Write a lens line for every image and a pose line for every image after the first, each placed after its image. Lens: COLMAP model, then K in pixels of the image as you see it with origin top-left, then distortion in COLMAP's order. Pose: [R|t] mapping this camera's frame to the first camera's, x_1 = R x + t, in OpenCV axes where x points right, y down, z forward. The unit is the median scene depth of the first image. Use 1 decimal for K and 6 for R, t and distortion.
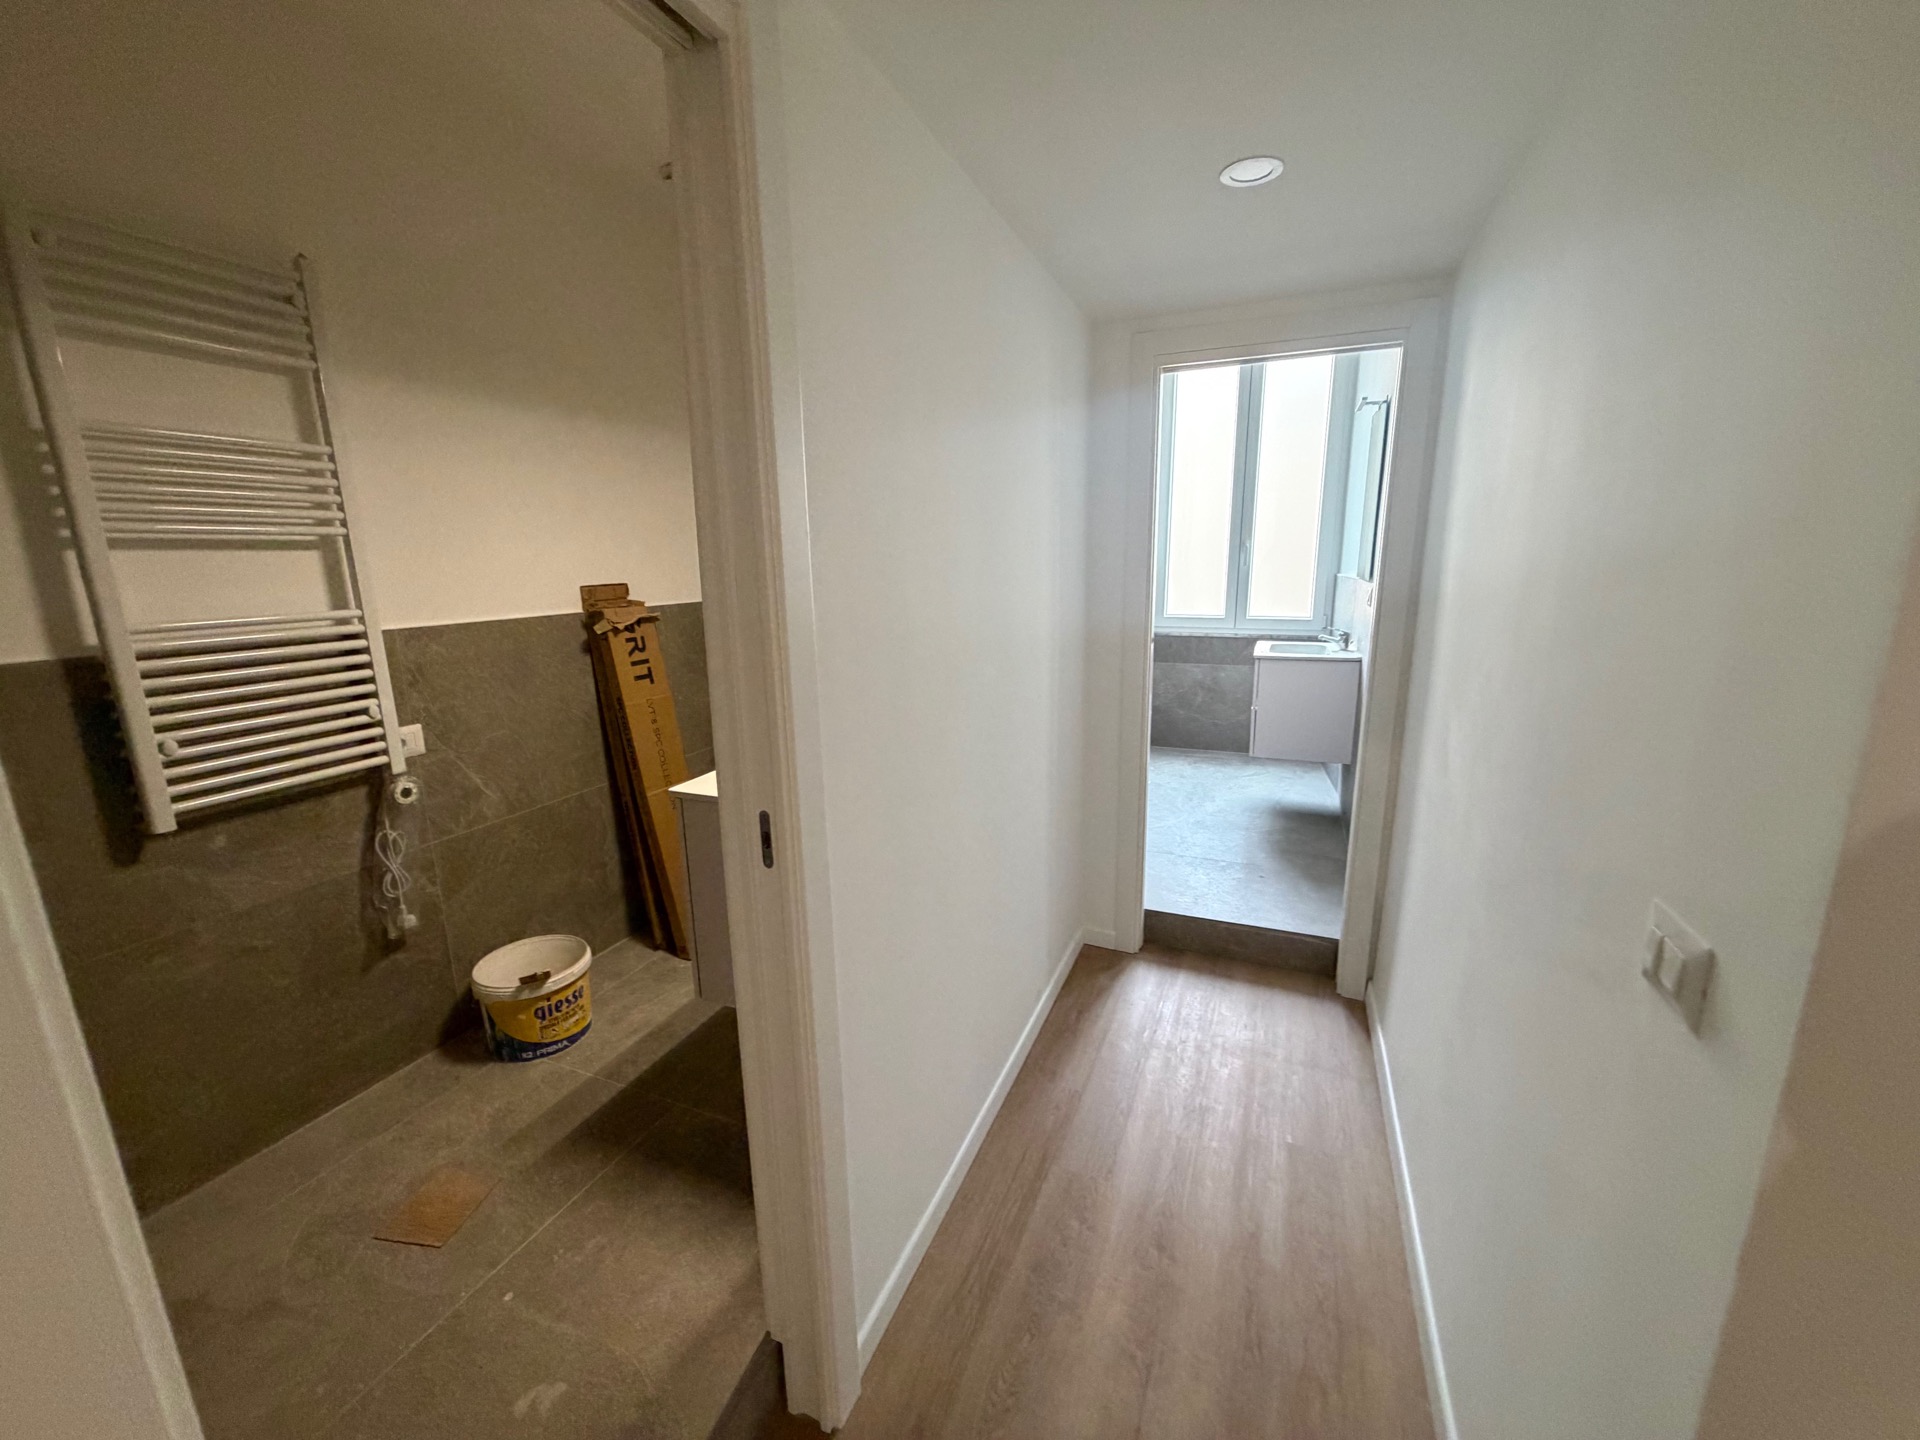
lens RADIAL K [[758.9, 0, 955.1], [0, 758.9, 723.8], [0, 0, 1]] dist [0.000195, 0.000024]
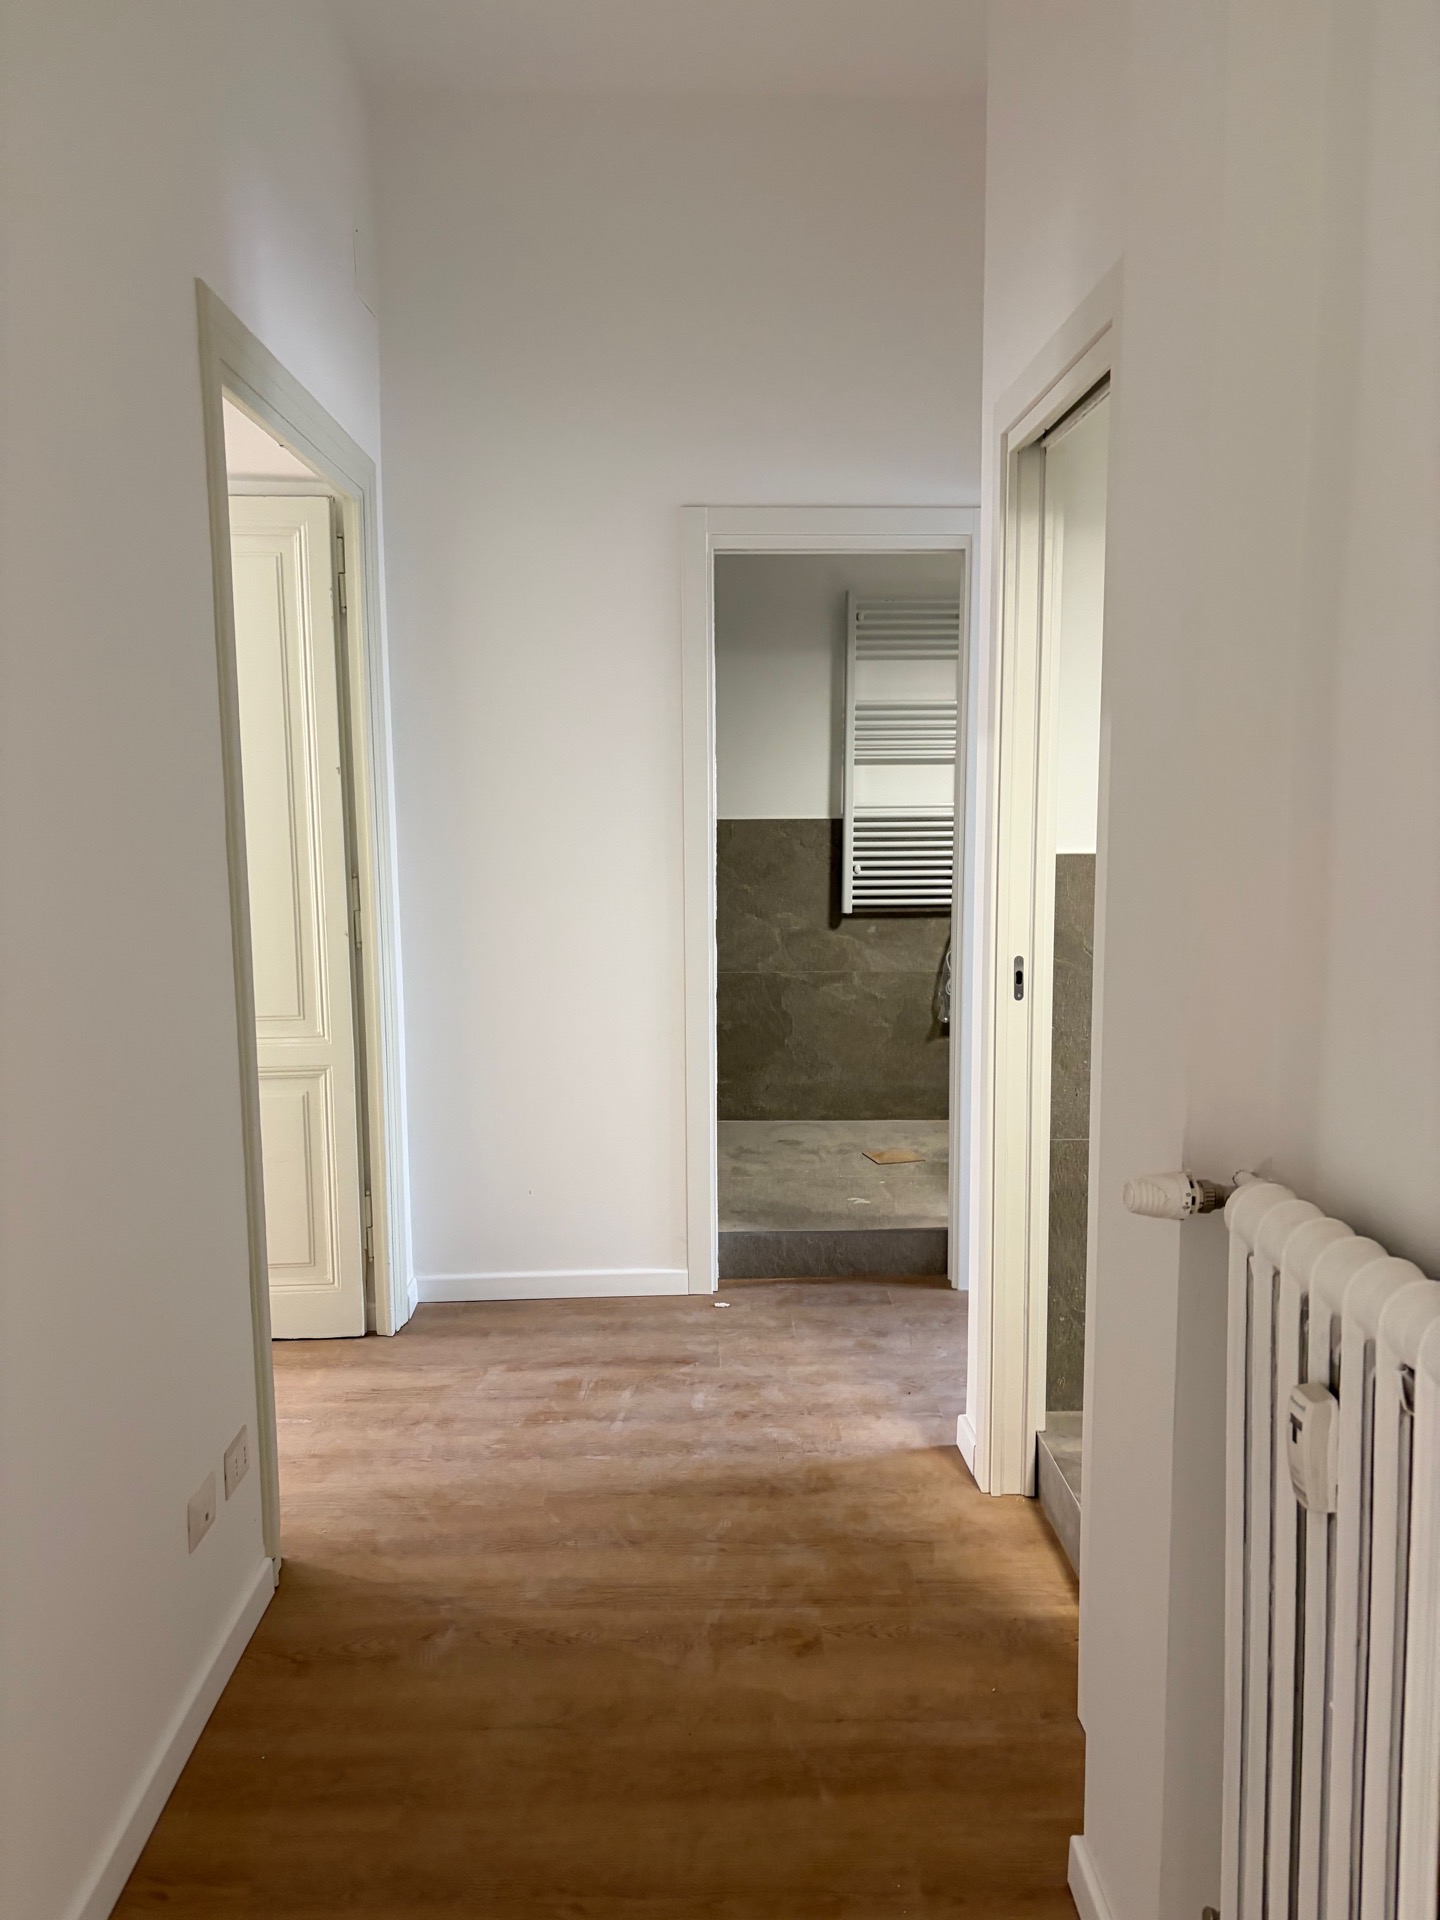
lens RADIAL K [[1444.1, 0, 722.6], [0, 1444.1, 970.0], [0, 0, 1]] dist [0.046961, -0.036083]
pose [[0.428997, 0.137212, -0.892824, 1.267096], [-0.197903, 0.978660, 0.055312, 0.089310], [0.881360, 0.152964, 0.446997, -0.524683]]
